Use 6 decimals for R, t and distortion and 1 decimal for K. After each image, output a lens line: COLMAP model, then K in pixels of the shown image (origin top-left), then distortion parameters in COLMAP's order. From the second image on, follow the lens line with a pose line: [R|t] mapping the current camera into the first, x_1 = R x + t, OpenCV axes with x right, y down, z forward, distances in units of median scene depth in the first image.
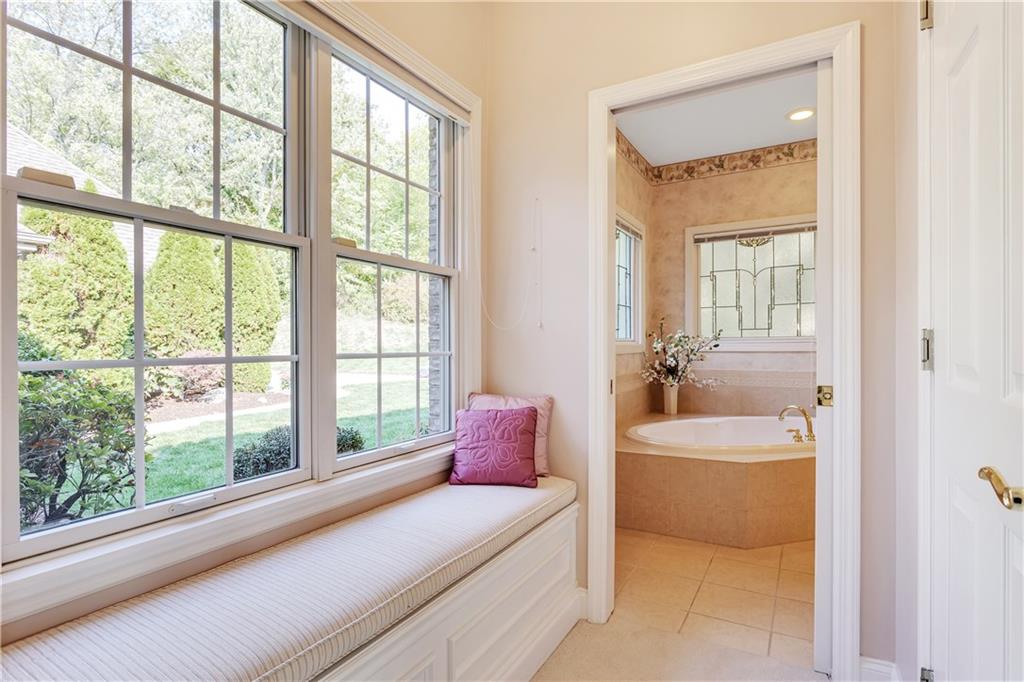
lens RADIAL K [[503.3, 0, 511.6], [0, 503.3, 343.4], [0, 0, 1]] dist [-0.004679, -0.000688]
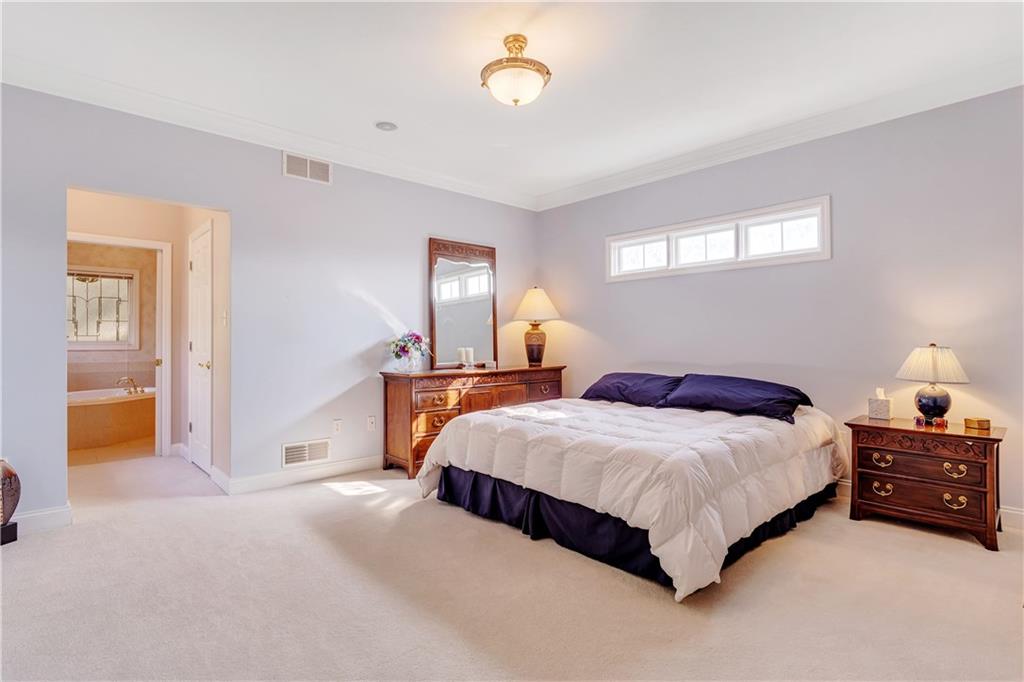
lens RADIAL K [[503.3, 0, 511.5], [0, 503.3, 341.3], [0, 0, 1]] dist [-0.004679, -0.000688]
pose [[0.298735, 0.004954, 0.954323, -0.628820], [0.000680, 0.999985, -0.005404, -0.001845], [-0.954336, 0.002264, 0.298728, -0.743523]]
